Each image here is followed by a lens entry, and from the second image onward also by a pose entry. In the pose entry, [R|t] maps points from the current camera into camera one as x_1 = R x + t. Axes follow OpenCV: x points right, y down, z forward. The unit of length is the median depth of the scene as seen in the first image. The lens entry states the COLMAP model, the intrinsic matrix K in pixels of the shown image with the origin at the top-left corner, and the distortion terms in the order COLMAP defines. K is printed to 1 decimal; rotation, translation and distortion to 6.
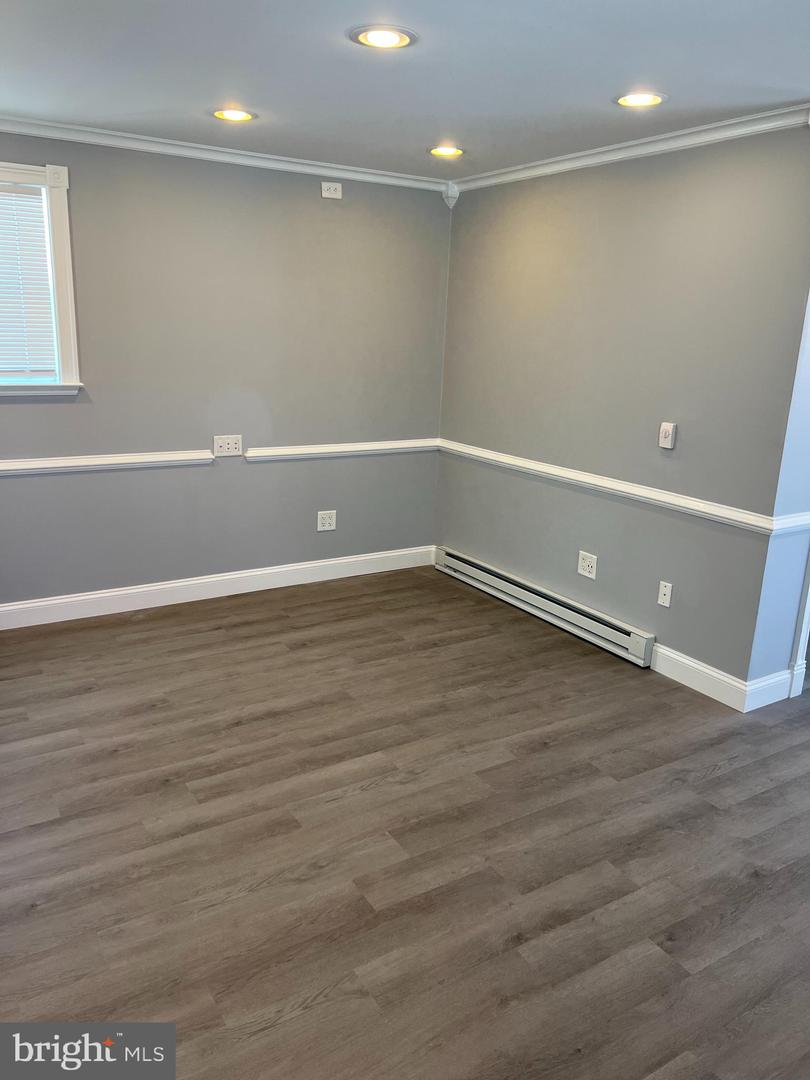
lens RADIAL K [[797.9, 0, 395.3], [0, 797.9, 553.4], [0, 0, 1]] dist [0.077514, -0.133602]
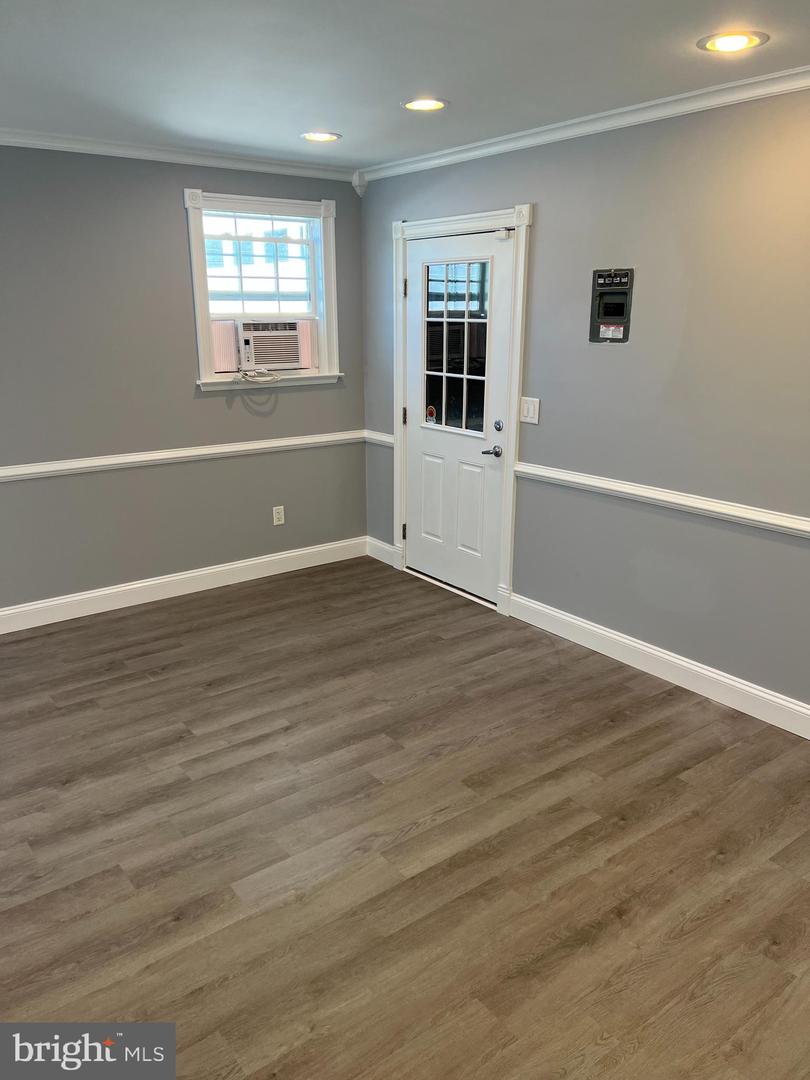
lens RADIAL K [[797.9, 0, 395.3], [0, 797.9, 553.4], [0, 0, 1]] dist [0.077514, -0.133602]
pose [[-0.995543, -0.003460, -0.094250, 0.068027], [-0.054612, 0.835895, 0.546166, -0.450719], [0.076893, 0.548878, -0.832358, 1.504539]]
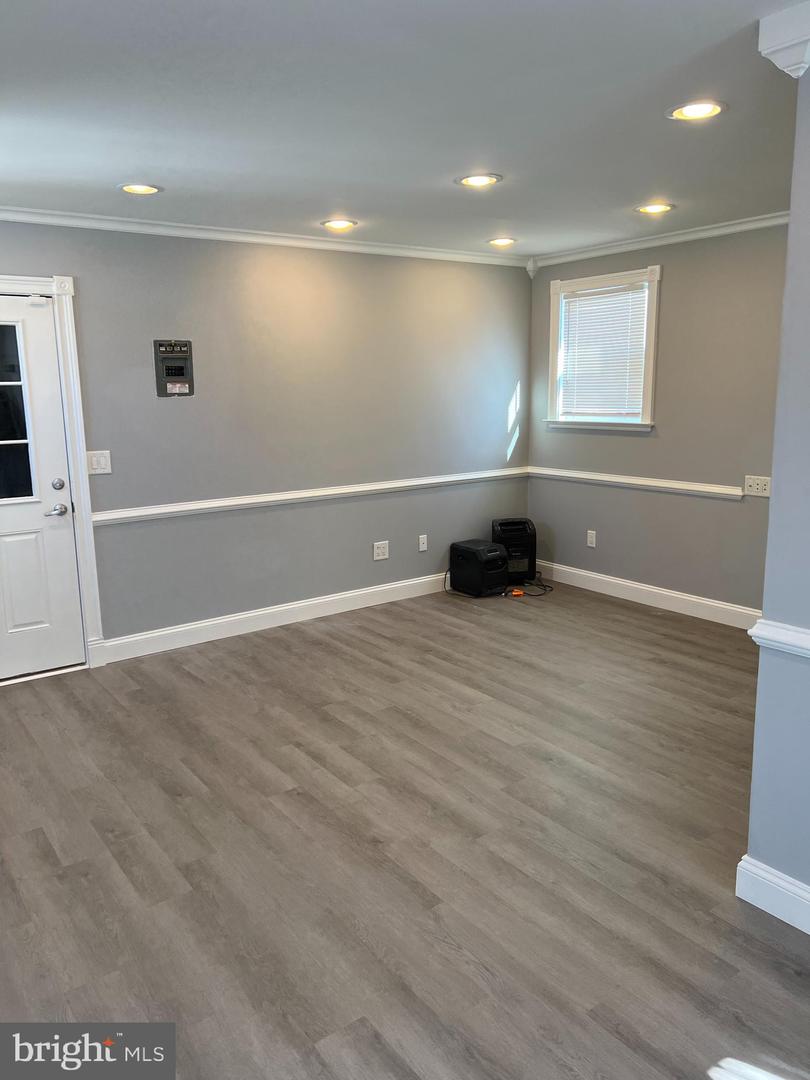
lens RADIAL K [[809.9, 0, 394.7], [0, 809.9, 537.6], [0, 0, 1]] dist [0.091041, -0.149086]
pose [[0.069985, 0.158822, -0.984824, 1.233648], [-0.259341, 0.956194, 0.135775, -0.137214], [0.963247, 0.245903, 0.108108, 0.654601]]
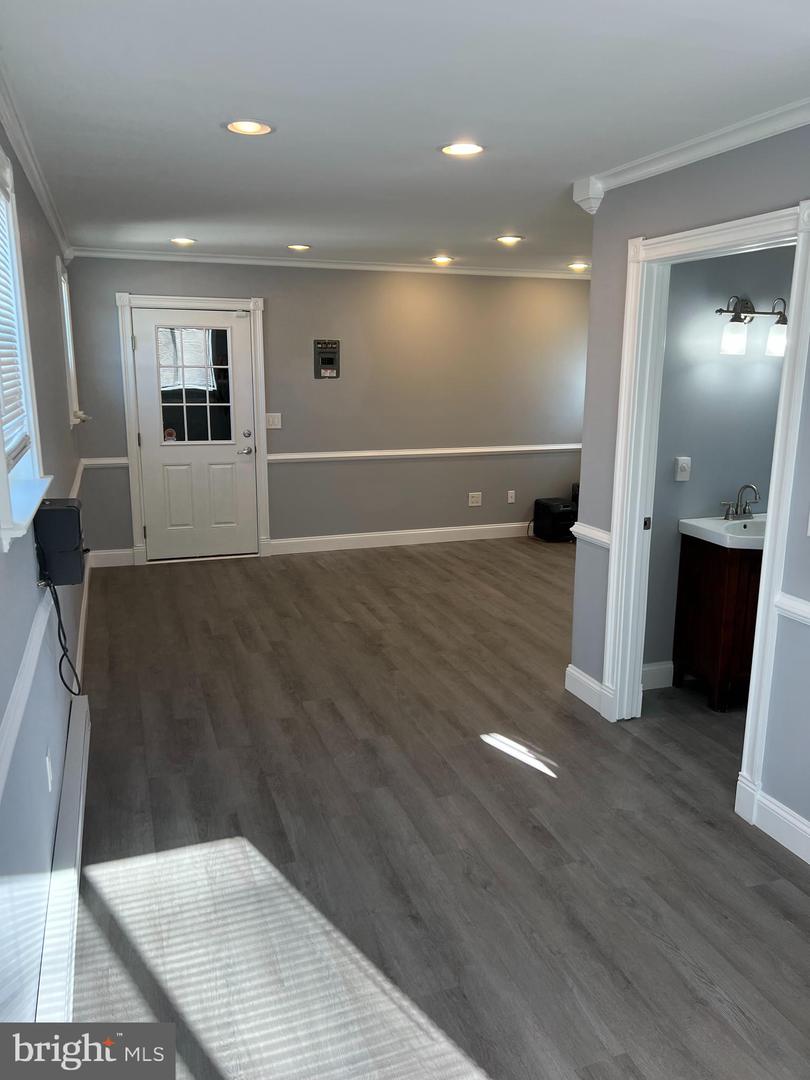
lens RADIAL K [[806.0, 0, 405.0], [0, 806.0, 540.0], [0, 0, 1]] dist [0.118648, -0.147762]
pose [[-0.205864, 0.179206, -0.962032, 1.840884], [-0.287228, 0.928723, 0.234465, -0.249202], [0.935479, 0.324590, -0.139717, 1.019882]]
